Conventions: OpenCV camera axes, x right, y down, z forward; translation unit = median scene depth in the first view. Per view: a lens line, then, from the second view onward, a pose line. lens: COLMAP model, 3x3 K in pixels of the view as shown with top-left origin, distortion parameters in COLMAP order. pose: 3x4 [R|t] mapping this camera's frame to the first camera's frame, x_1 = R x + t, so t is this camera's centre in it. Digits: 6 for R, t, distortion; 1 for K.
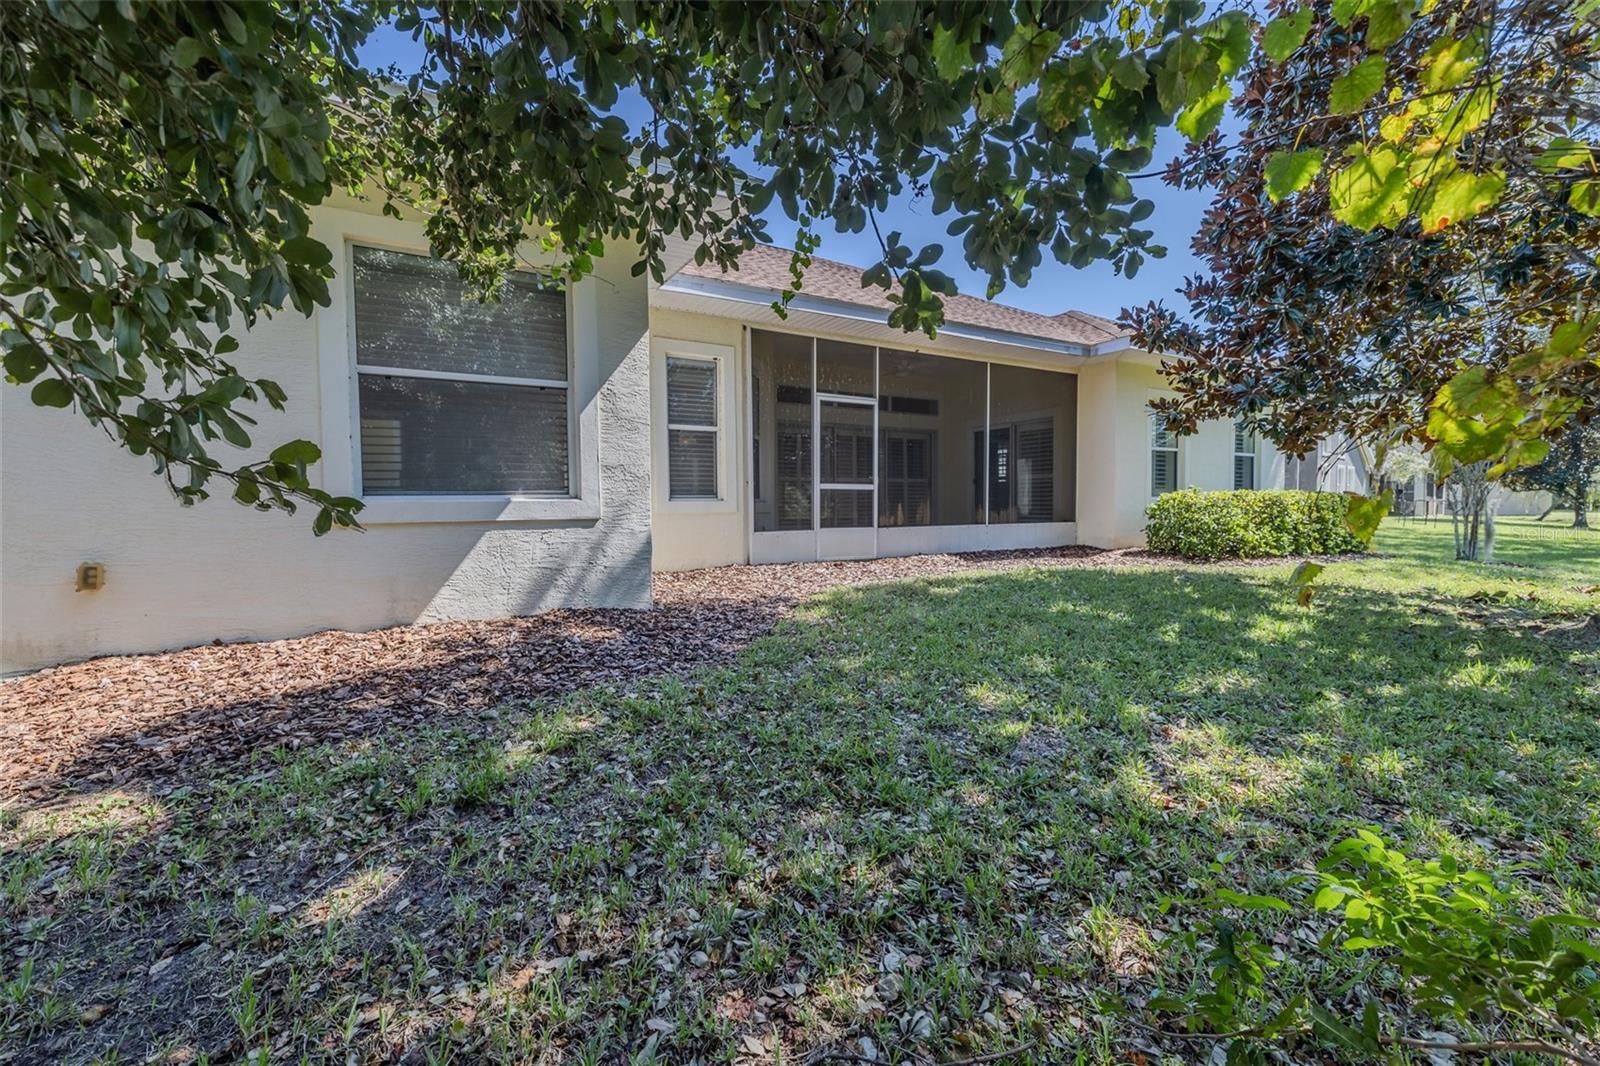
lens RADIAL K [[670.7, 0, 796.9], [0, 670.7, 525.8], [0, 0, 1]] dist [-0.002779, 0.000754]
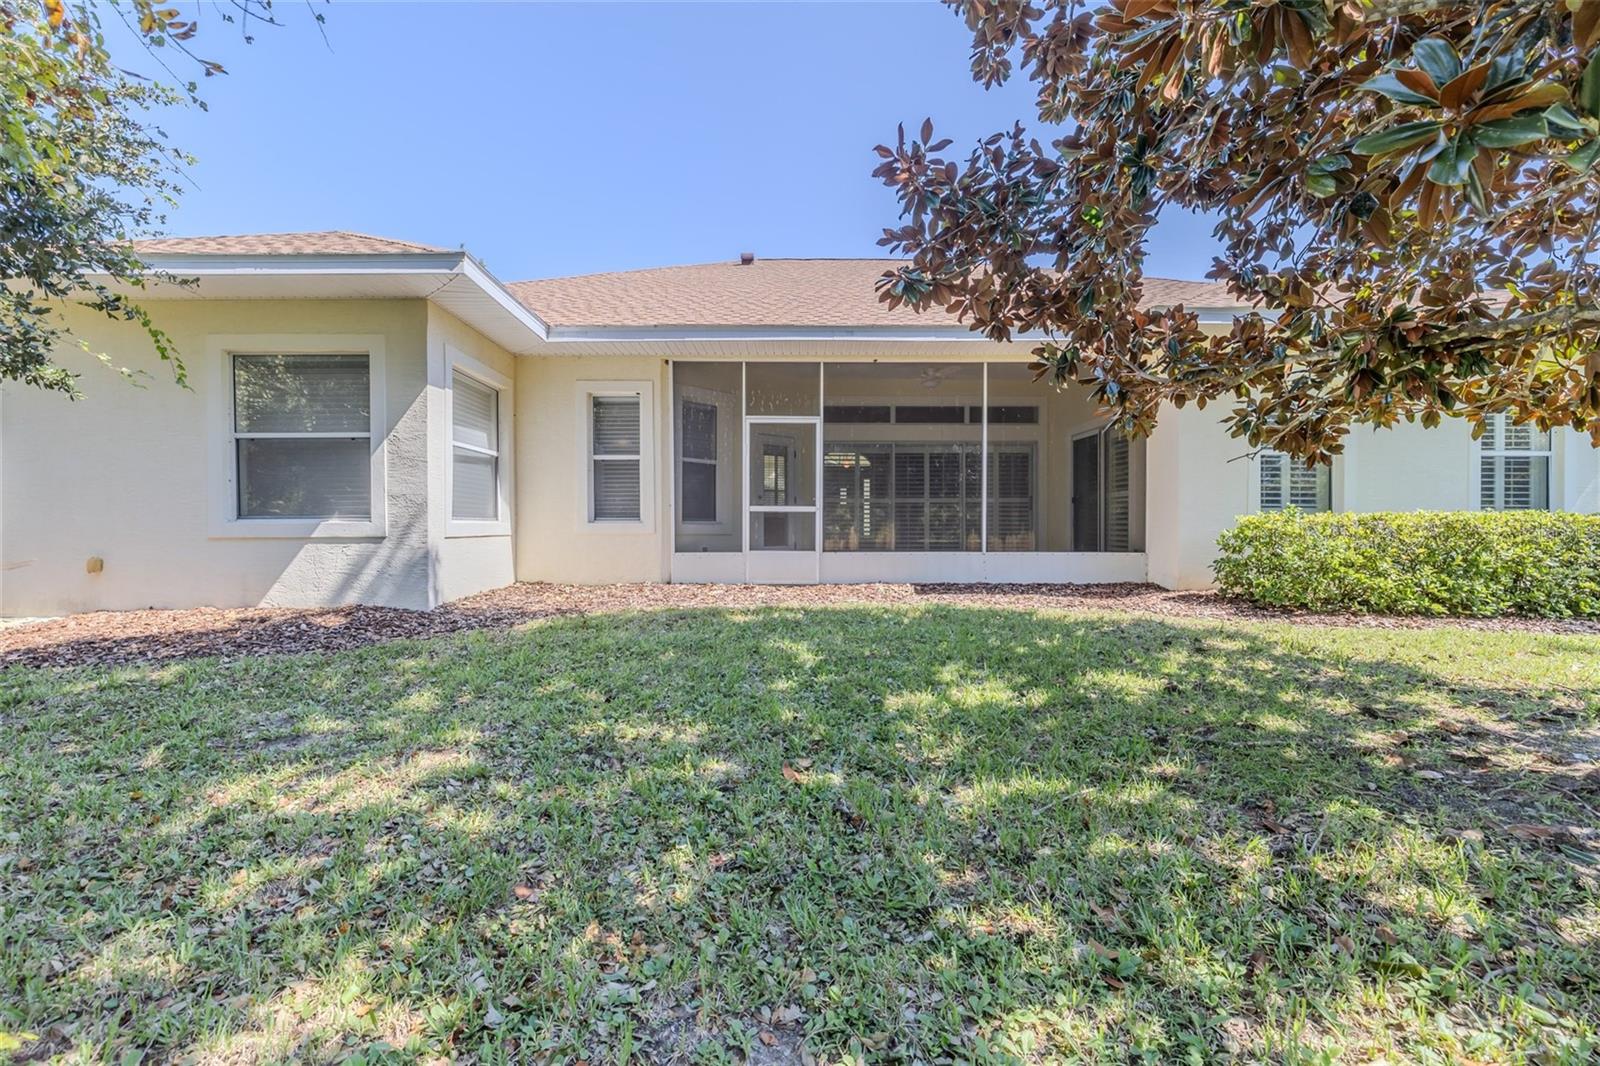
lens RADIAL K [[670.7, 0, 797.1], [0, 670.7, 531.1], [0, 0, 1]] dist [-0.002779, 0.000754]
pose [[0.853997, 0.011259, -0.520156, 0.644930], [-0.022714, 0.999619, -0.015655, -0.011858], [0.519782, 0.025184, 0.853928, 0.191893]]
